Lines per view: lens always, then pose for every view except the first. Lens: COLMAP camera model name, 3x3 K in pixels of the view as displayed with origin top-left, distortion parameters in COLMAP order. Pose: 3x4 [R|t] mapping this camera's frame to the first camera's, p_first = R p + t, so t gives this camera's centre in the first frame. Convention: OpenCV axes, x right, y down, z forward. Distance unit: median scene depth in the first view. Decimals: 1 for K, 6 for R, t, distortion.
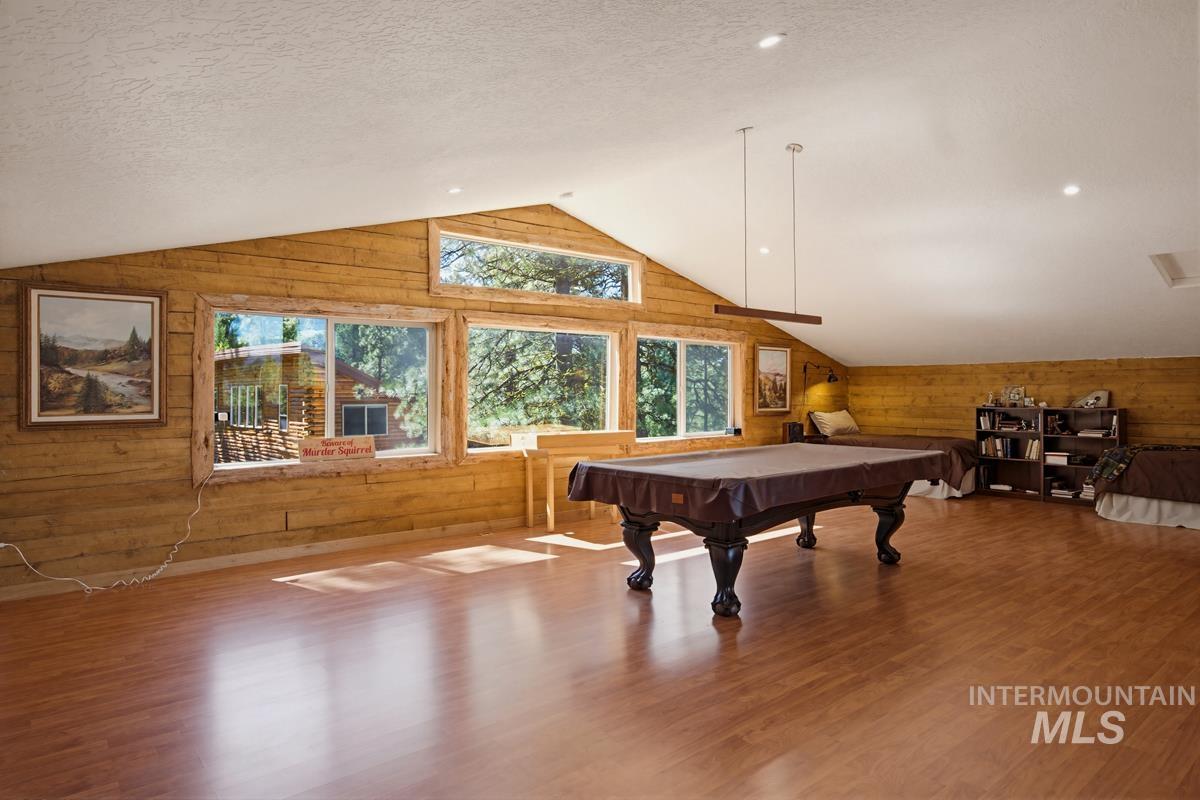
lens RADIAL K [[683.6, 0, 602.9], [0, 683.6, 396.1], [0, 0, 1]] dist [0.006206, 0.002283]
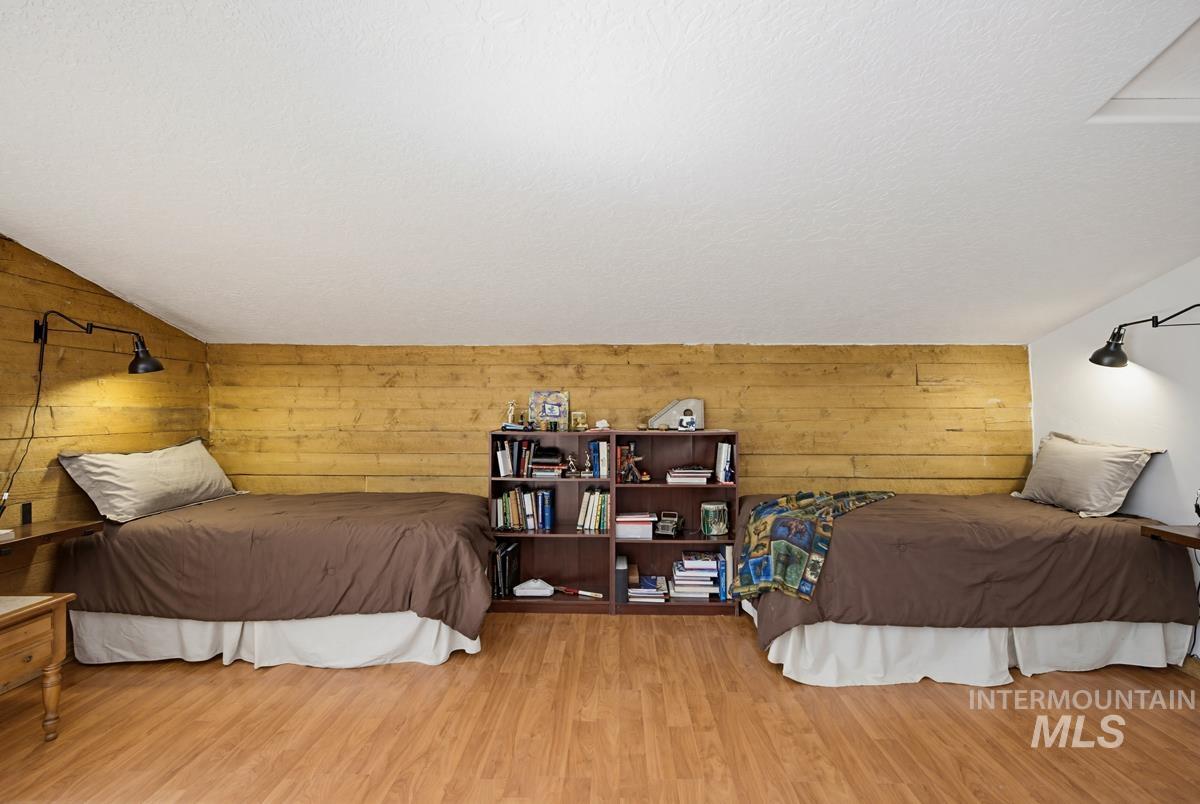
lens RADIAL K [[552.0, 0, 602.1], [0, 552.0, 401.6], [0, 0, 1]] dist [0.002485, 0.000478]
pose [[0.635104, 0.002919, 0.772421, 0.277032], [0.001911, 0.999984, -0.005350, -0.003126], [-0.772424, 0.004874, 0.635088, 0.652796]]
